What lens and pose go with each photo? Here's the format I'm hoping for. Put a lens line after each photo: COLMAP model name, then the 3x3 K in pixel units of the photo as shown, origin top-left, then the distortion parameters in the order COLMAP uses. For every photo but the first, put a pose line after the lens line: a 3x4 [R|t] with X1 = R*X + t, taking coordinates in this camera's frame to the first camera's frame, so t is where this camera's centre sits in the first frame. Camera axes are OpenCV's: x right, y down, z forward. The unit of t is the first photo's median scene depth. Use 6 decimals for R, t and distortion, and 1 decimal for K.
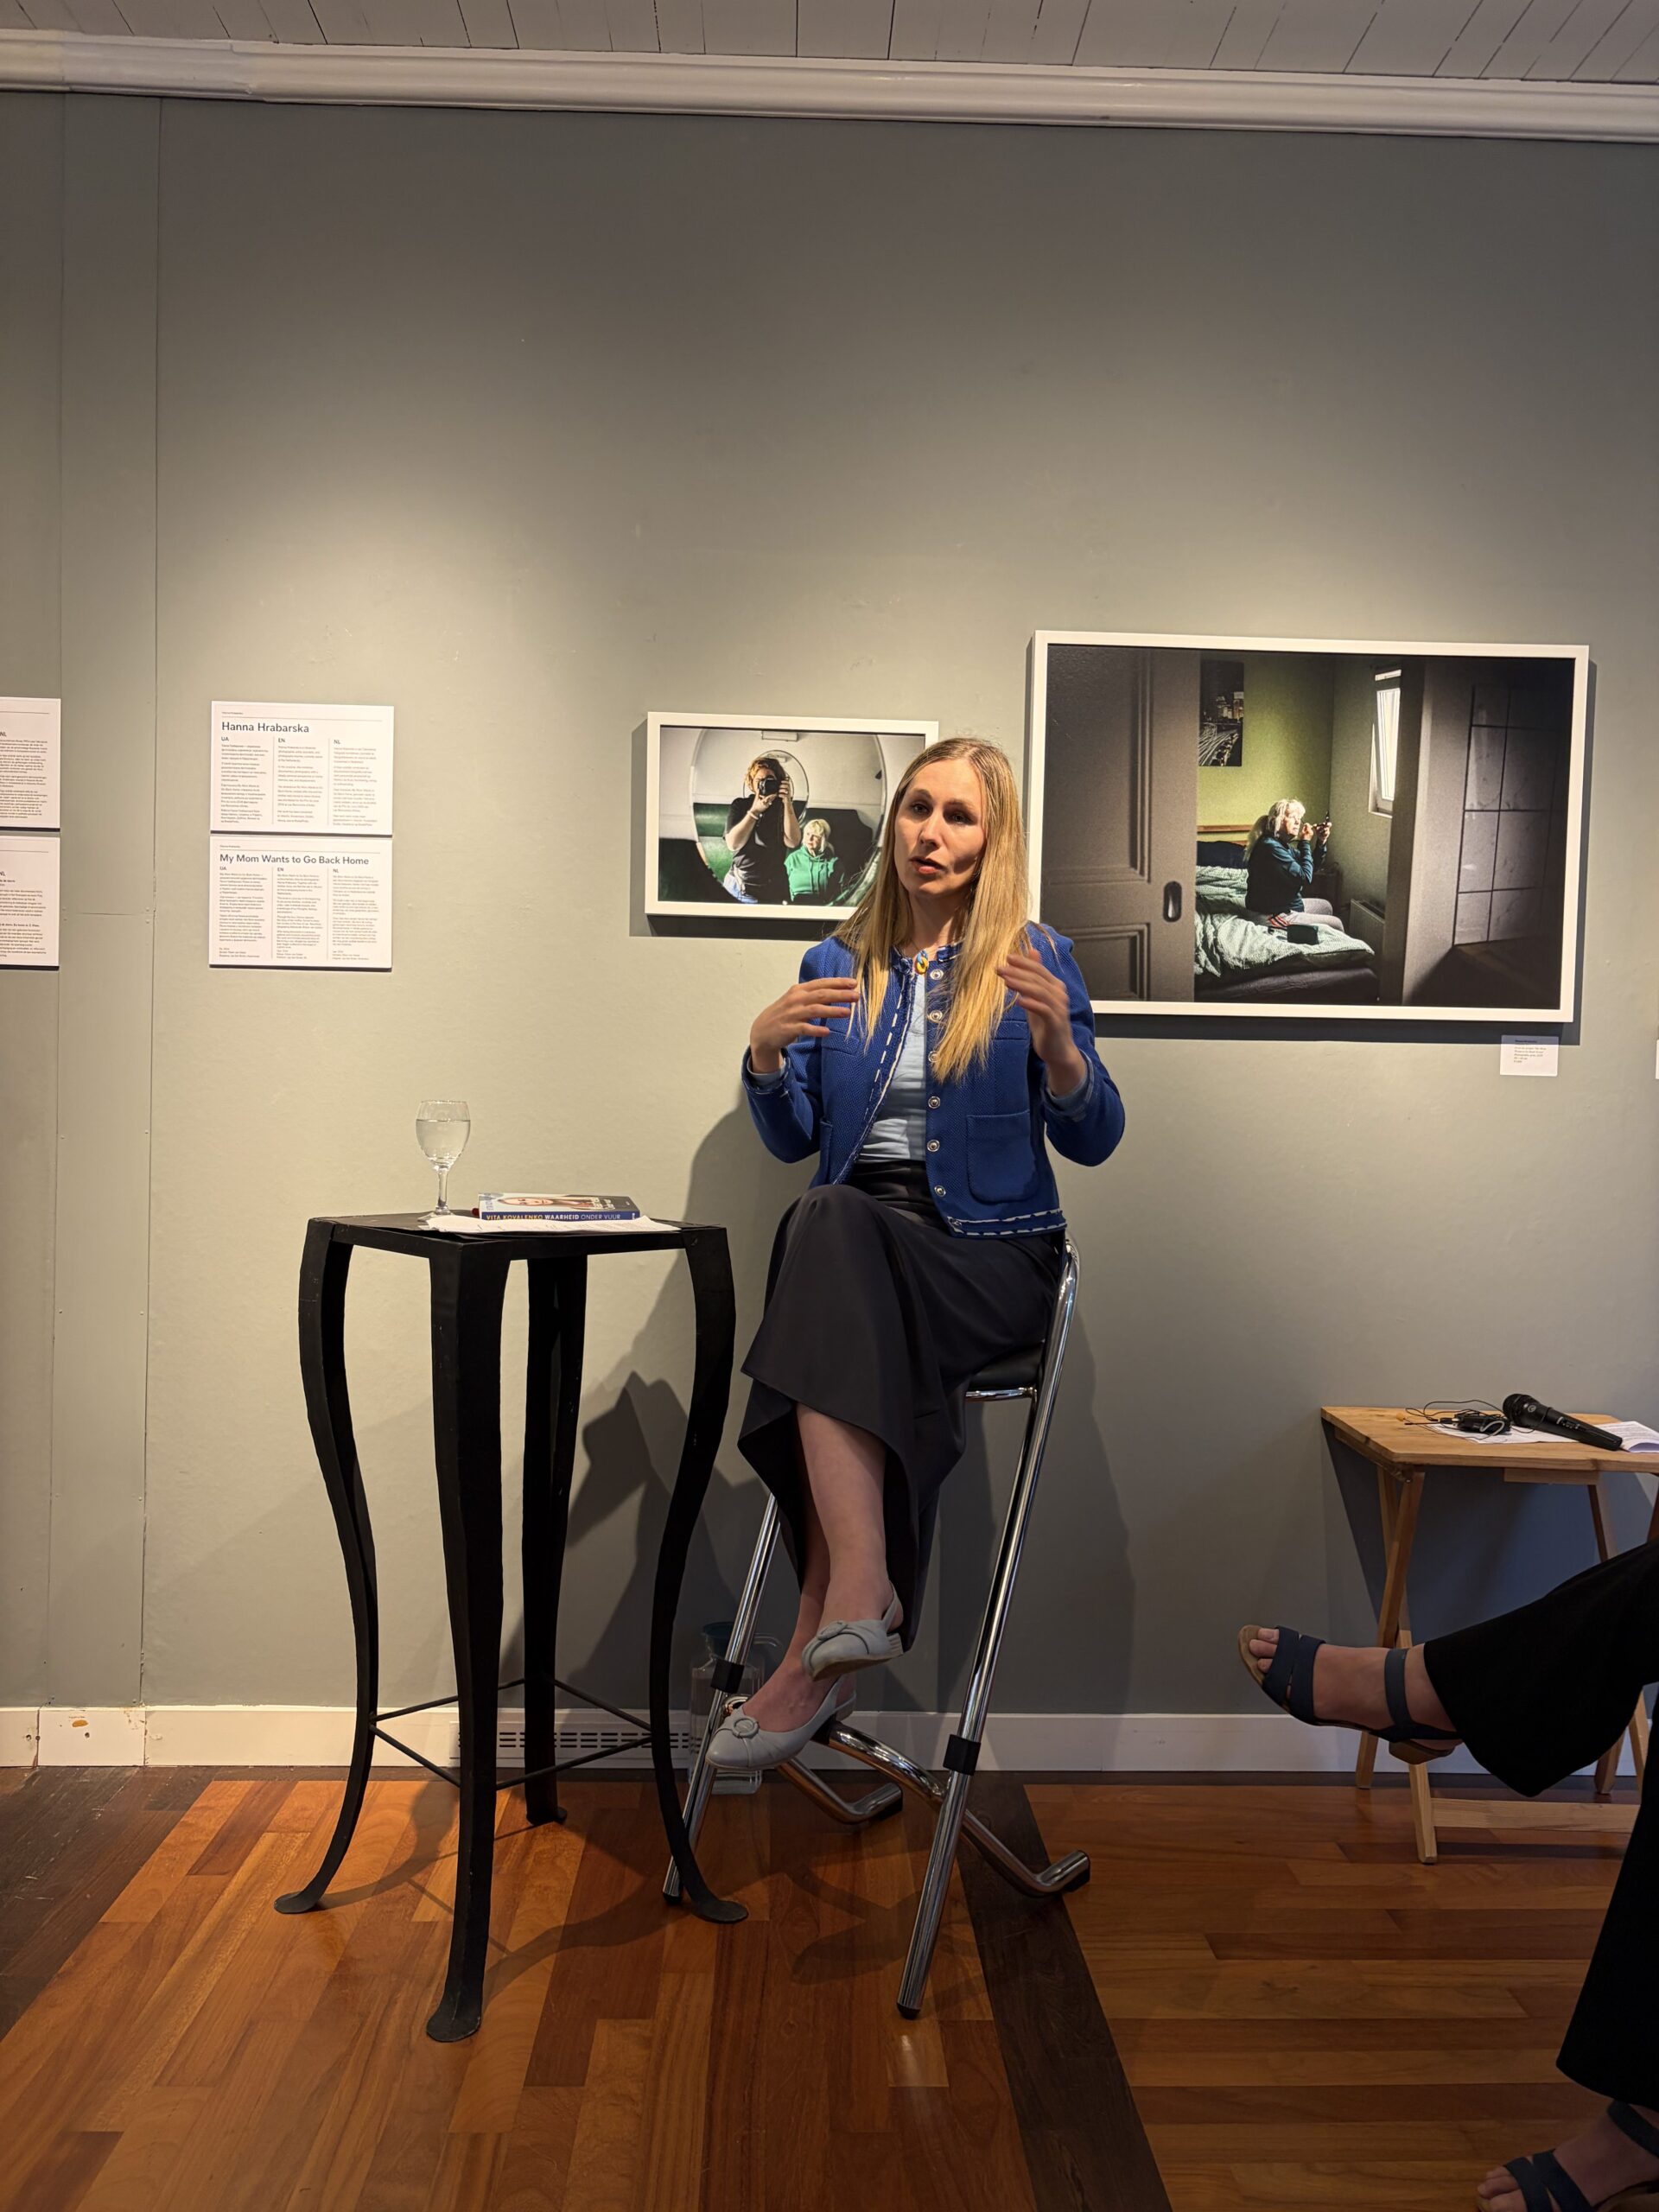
lens RADIAL K [[1638.8, 0, 847.4], [0, 1638.8, 1120.7], [0, 0, 1]] dist [0.031851, -0.046853]
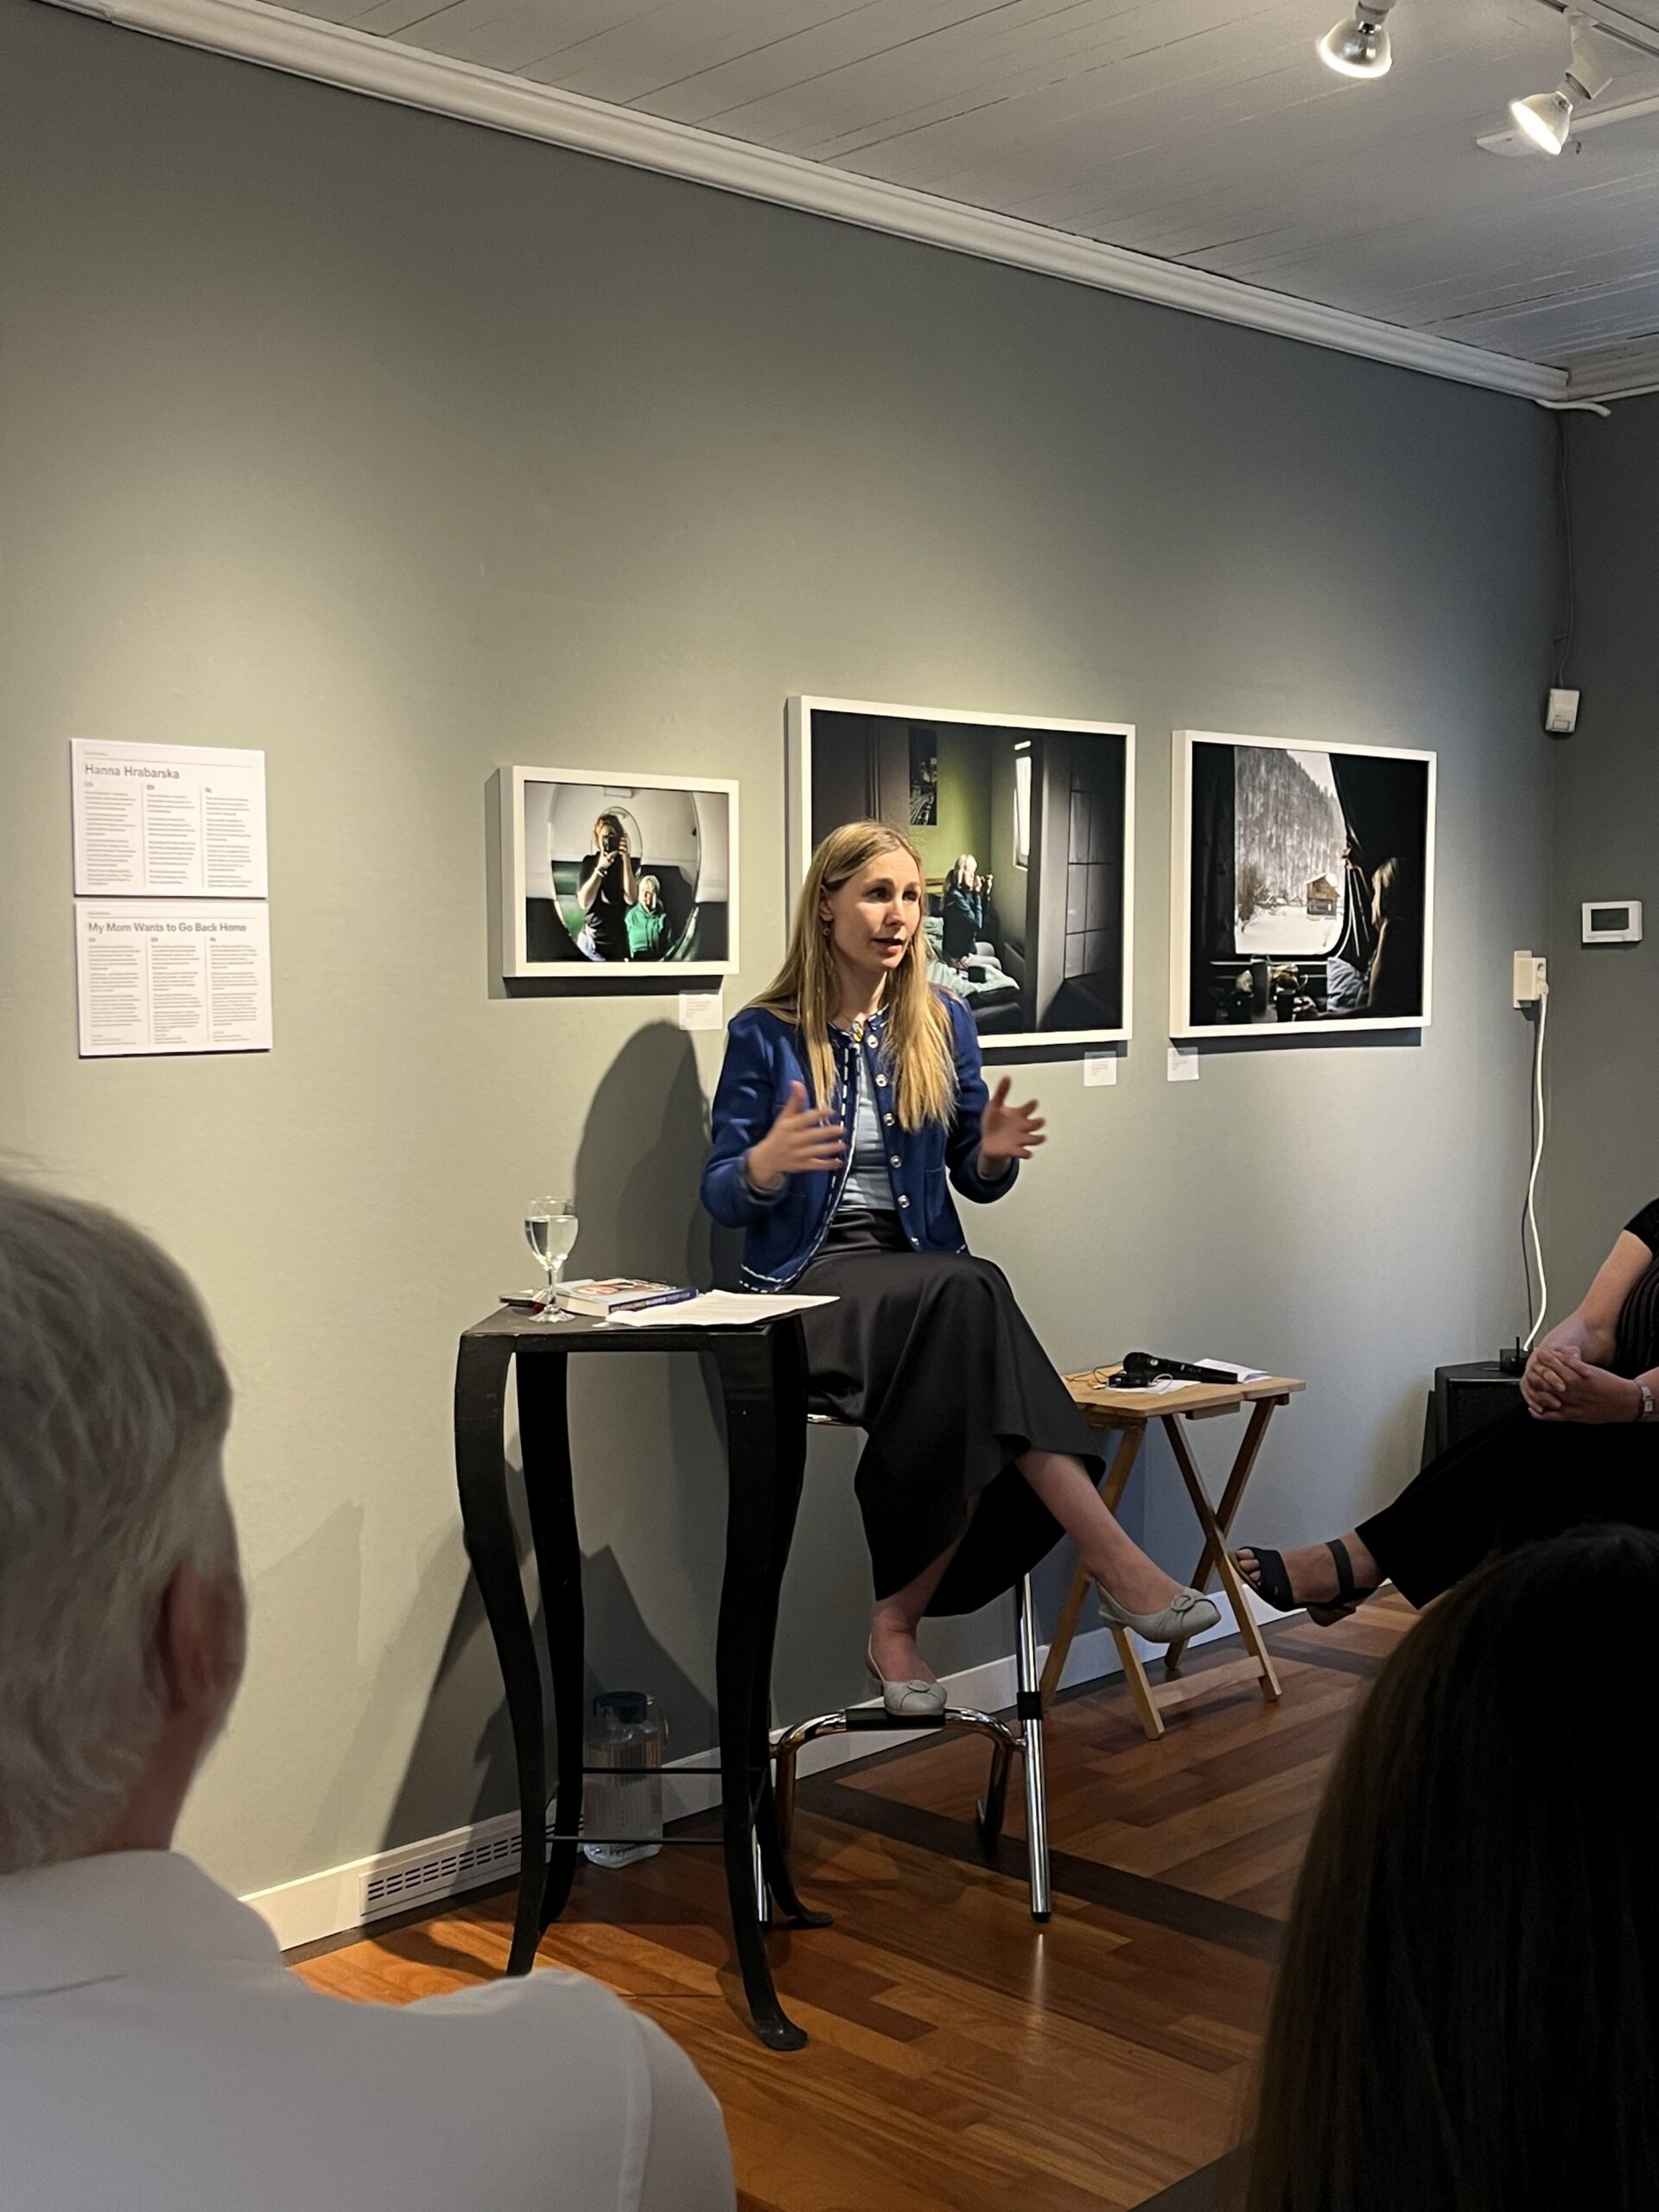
lens RADIAL K [[2440.0, 0, 798.4], [0, 2440.0, 1112.1], [0, 0, 1]] dist [0.044826, 0.000000]
pose [[0.743514, -0.069660, 0.665082, -0.946702], [0.047604, 0.997550, 0.051265, -0.112650], [-0.667024, -0.006456, 0.745009, -0.165286]]
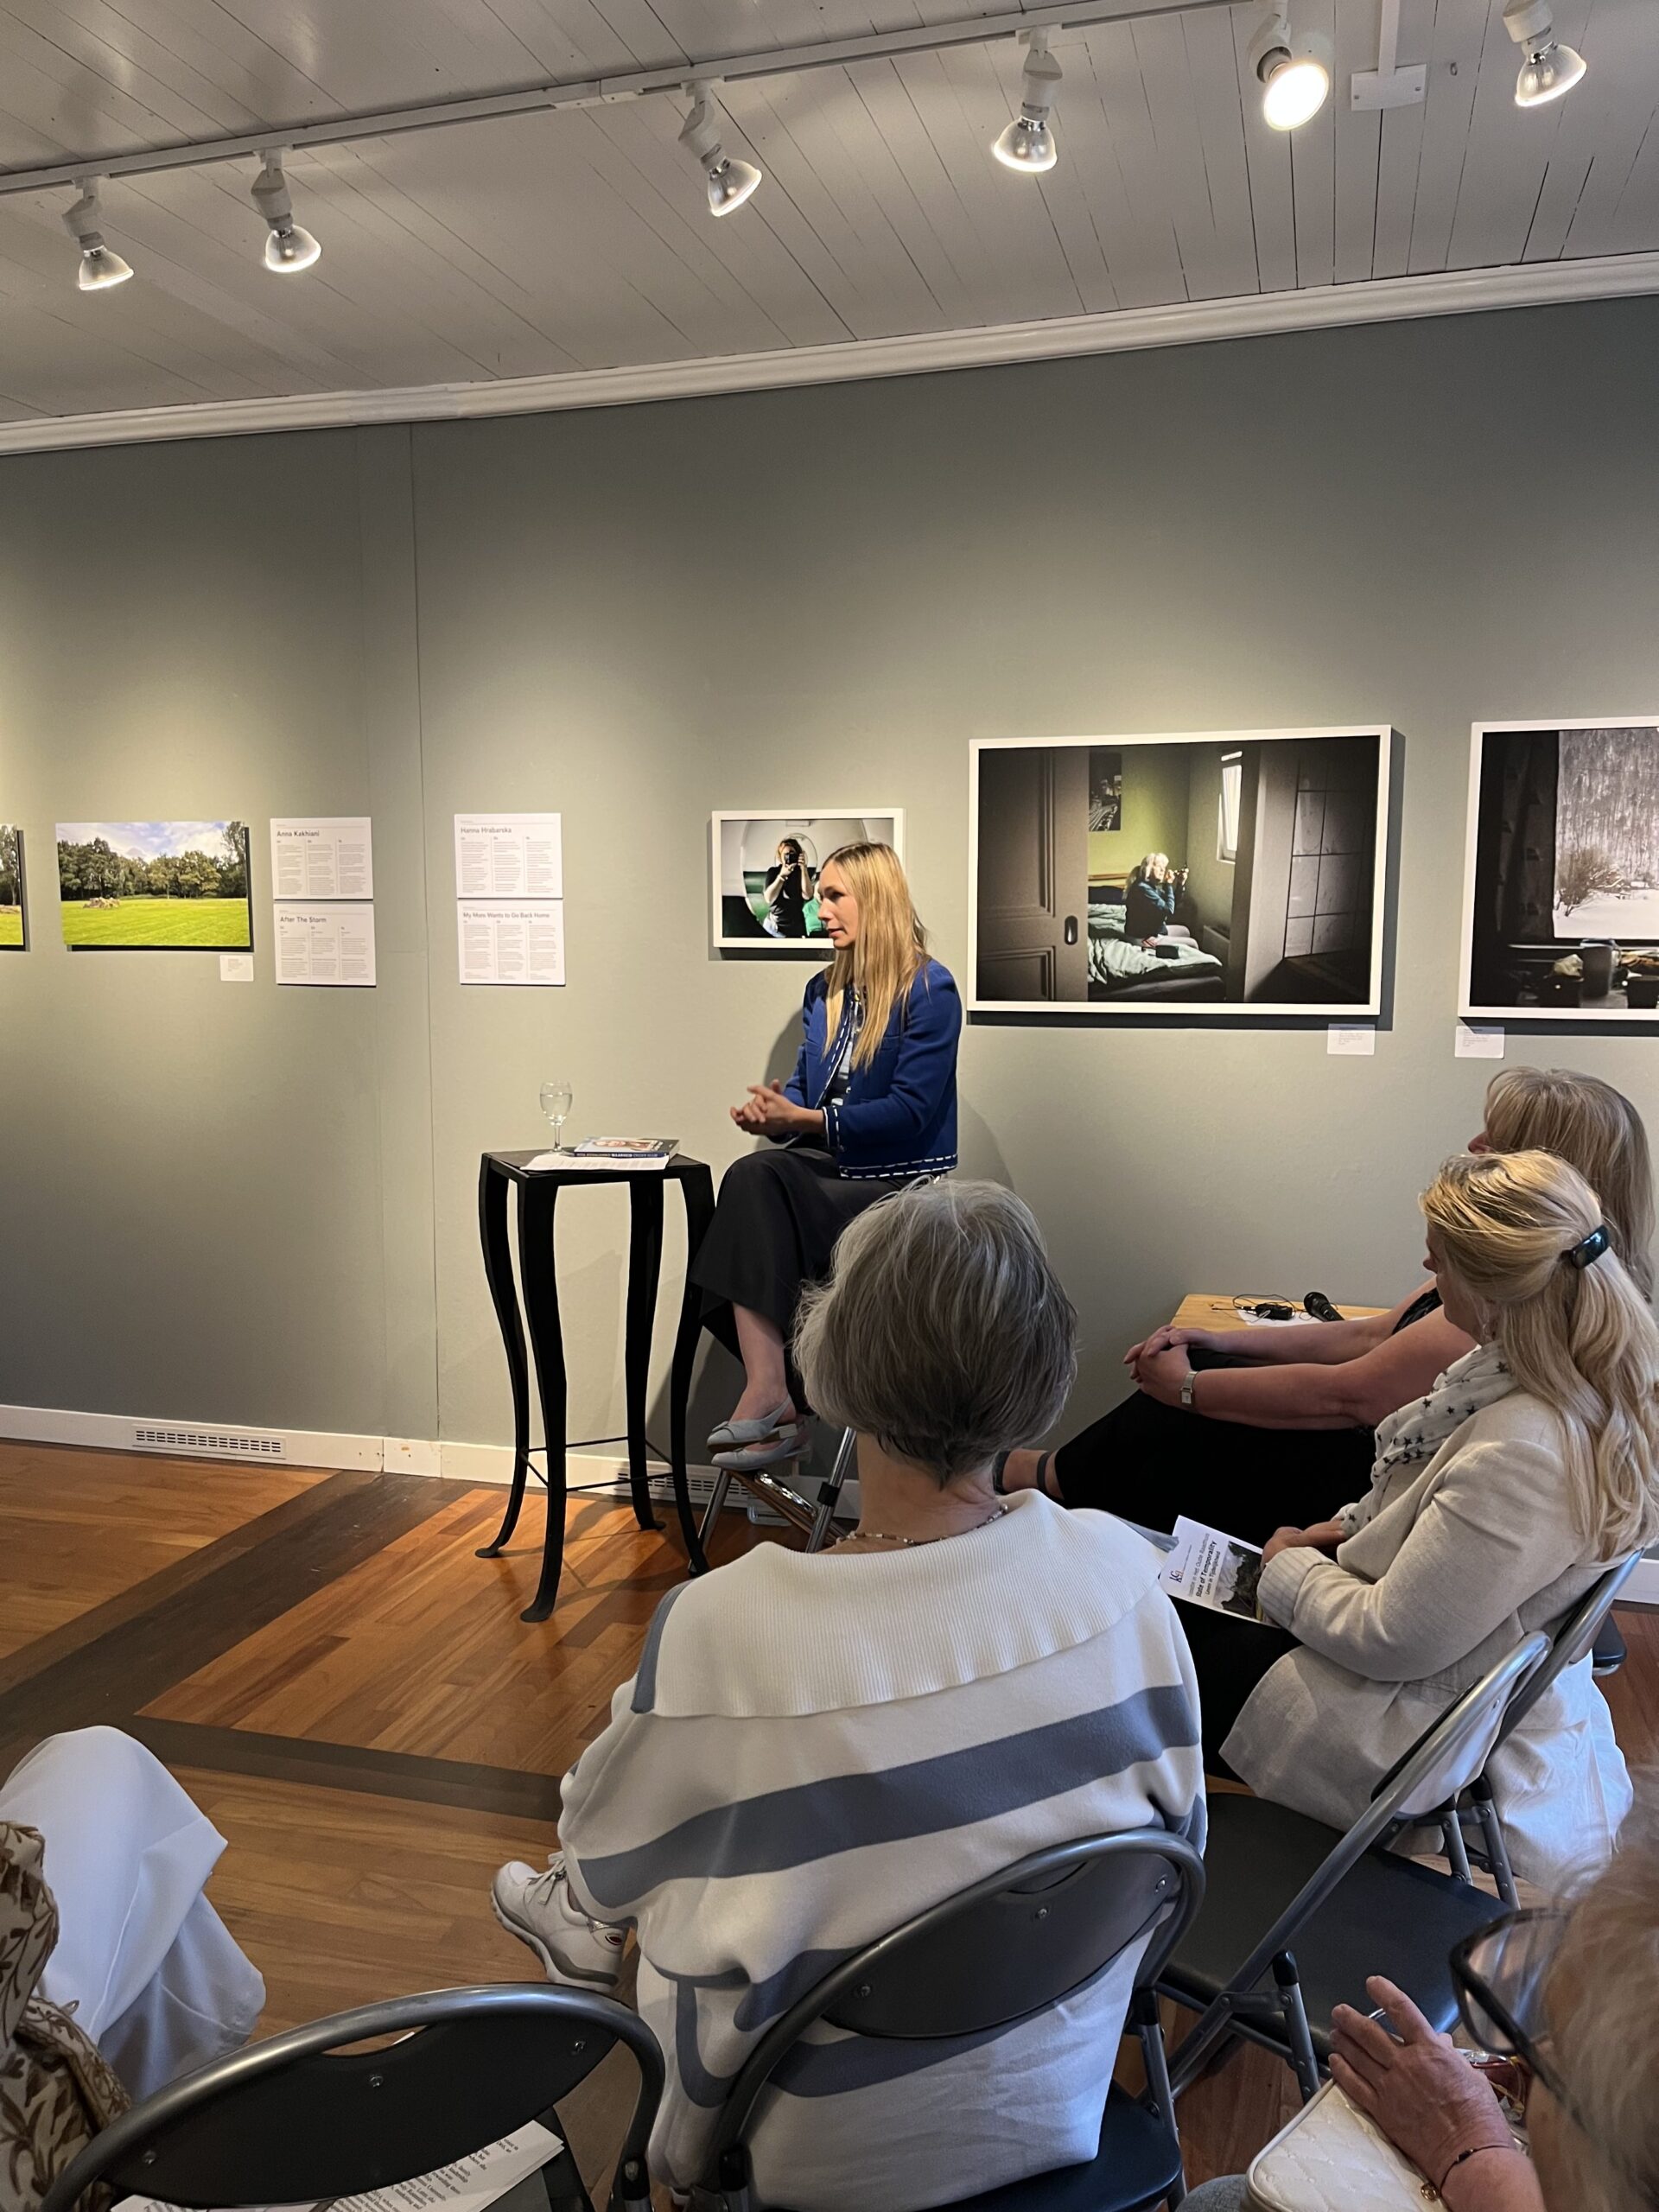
lens RADIAL K [[1627.4, 0, 856.2], [0, 1627.4, 1118.7], [0, 0, 1]] dist [0.025817, -0.028828]
pose [[0.953081, 0.015976, -0.302295, 0.449608], [0.009451, 0.996549, 0.082465, -0.091048], [0.302569, -0.081453, 0.949641, -0.380601]]
